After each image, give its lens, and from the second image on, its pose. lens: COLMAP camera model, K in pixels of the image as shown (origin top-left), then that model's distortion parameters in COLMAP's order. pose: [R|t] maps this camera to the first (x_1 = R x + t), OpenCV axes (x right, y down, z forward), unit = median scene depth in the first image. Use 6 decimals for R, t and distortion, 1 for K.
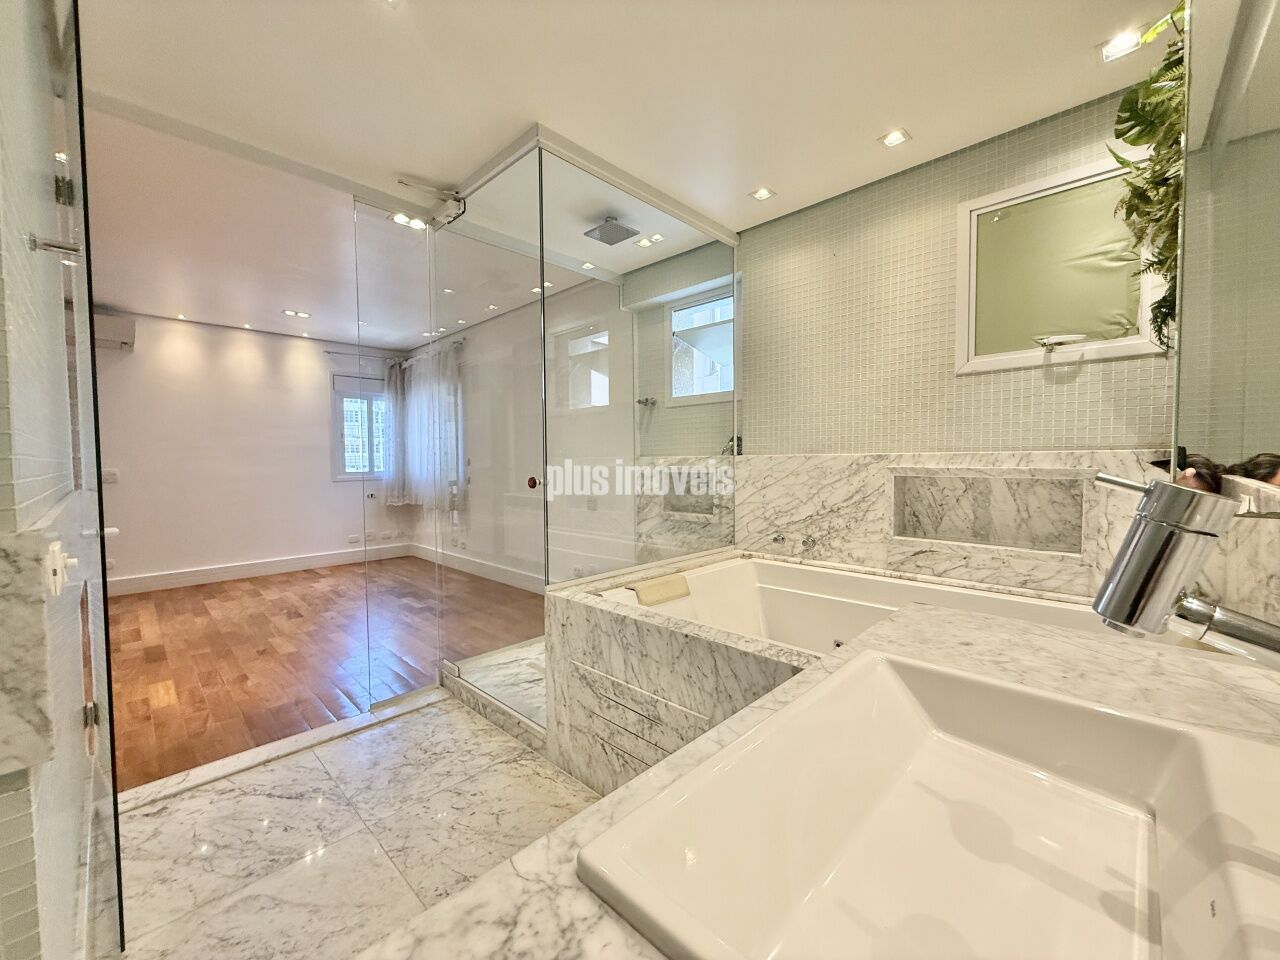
lens RADIAL K [[509.4, 0, 640.0], [0, 509.4, 480.0], [0, 0, 1]] dist [0.000492, 0.000121]
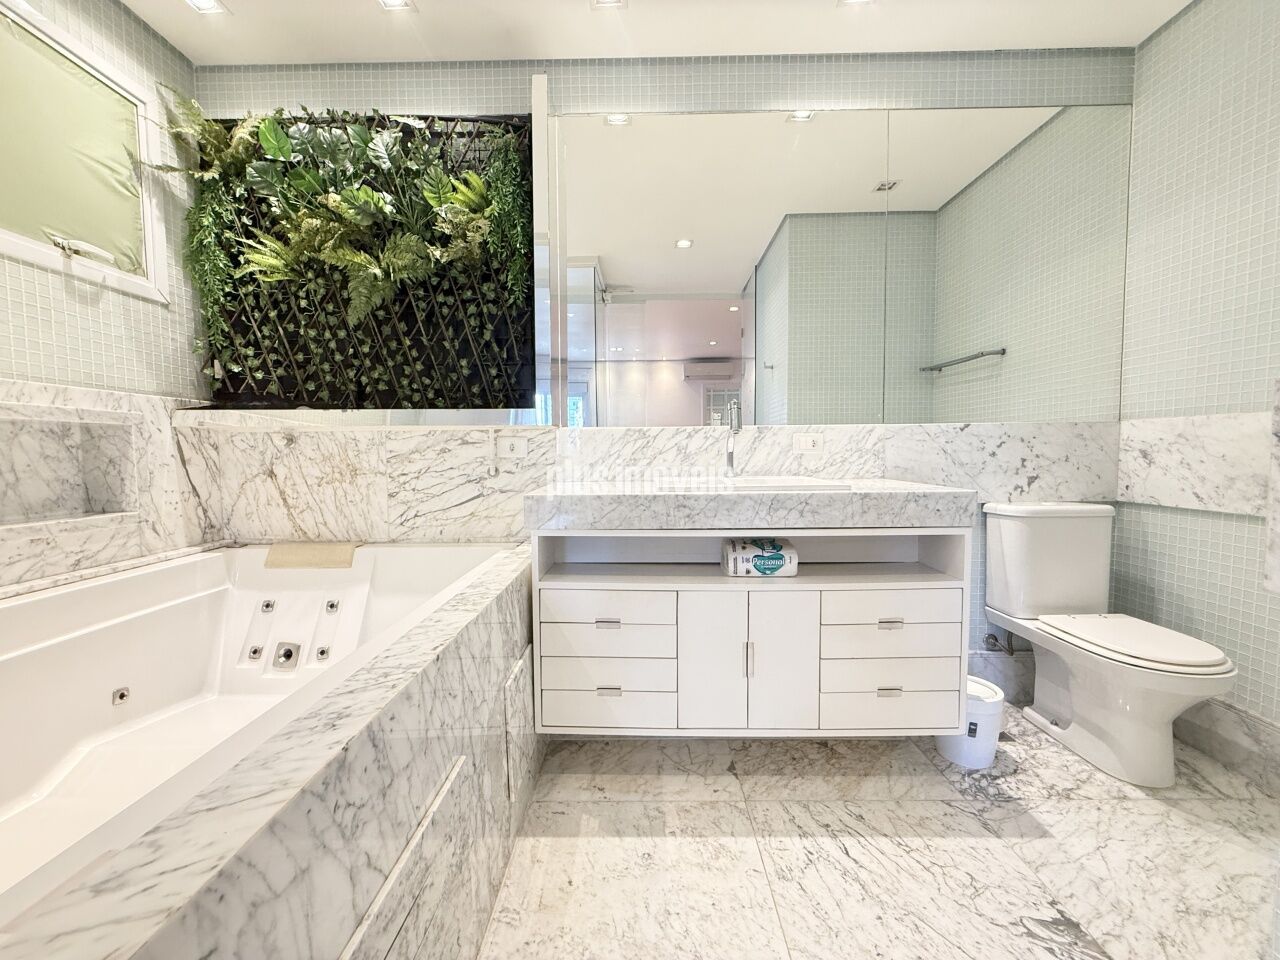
lens RADIAL K [[509.4, 0, 640.0], [0, 509.4, 480.0], [0, 0, 1]] dist [0.000492, 0.000121]
pose [[-0.691053, -0.025315, 0.722361, -0.359545], [0.042671, 0.996215, 0.075734, 0.061812], [-0.721544, 0.083160, -0.687357, 0.943209]]
